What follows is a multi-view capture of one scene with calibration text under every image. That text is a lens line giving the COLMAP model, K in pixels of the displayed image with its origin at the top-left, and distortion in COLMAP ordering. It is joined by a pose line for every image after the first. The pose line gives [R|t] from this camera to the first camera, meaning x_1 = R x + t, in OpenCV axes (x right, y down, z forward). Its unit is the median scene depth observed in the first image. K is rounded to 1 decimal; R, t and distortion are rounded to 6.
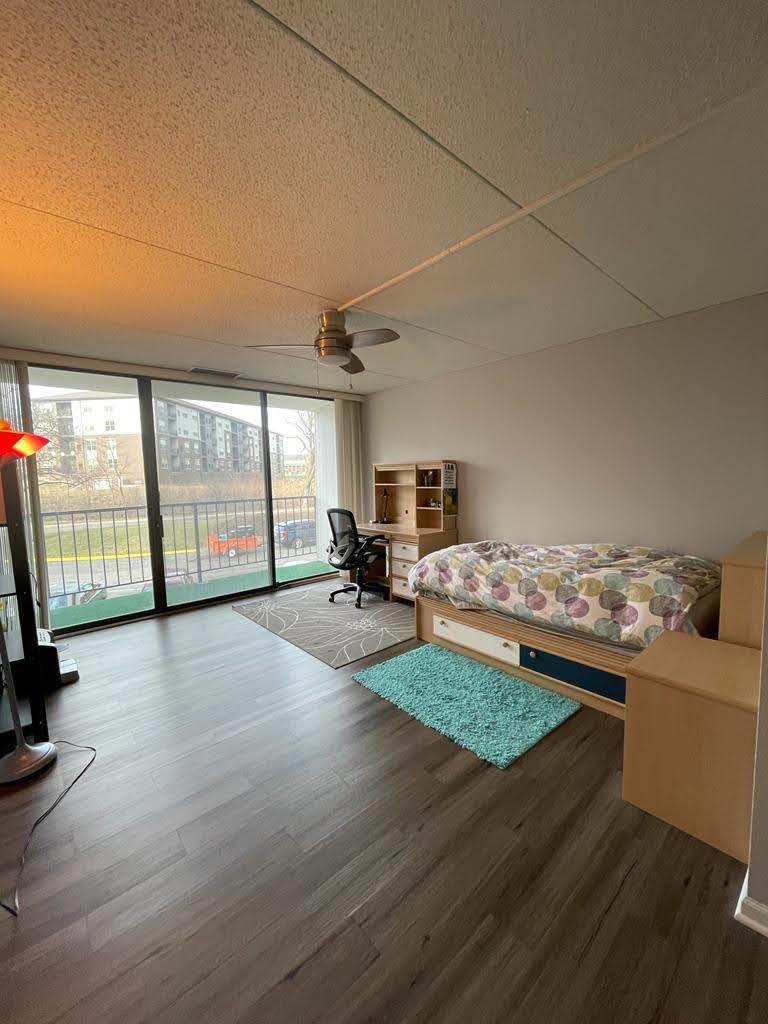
lens RADIAL K [[416.2, 0, 388.6], [0, 416.2, 509.9], [0, 0, 1]] dist [0.001460, -0.000135]
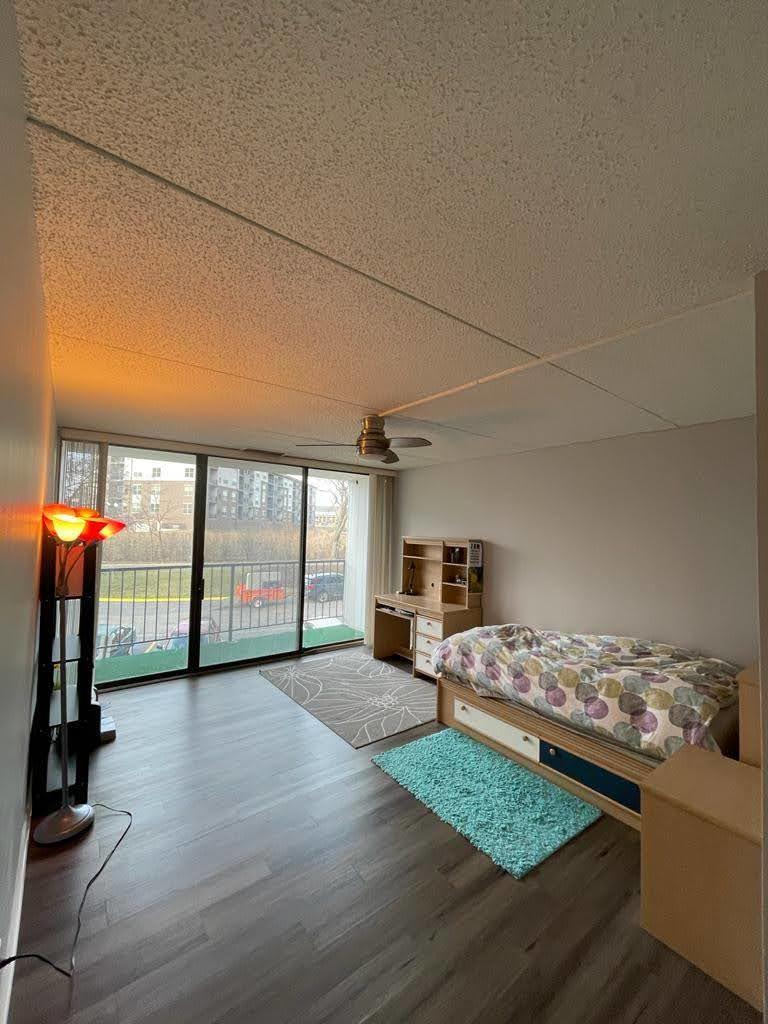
lens RADIAL K [[415.9, 0, 388.8], [0, 415.9, 510.8], [0, 0, 1]] dist [0.003973, 0.000276]
pose [[0.996534, 0.045705, -0.069512, -0.003218], [-0.054258, 0.990468, -0.126610, -0.074079], [0.063062, 0.129943, 0.989514, -0.085441]]
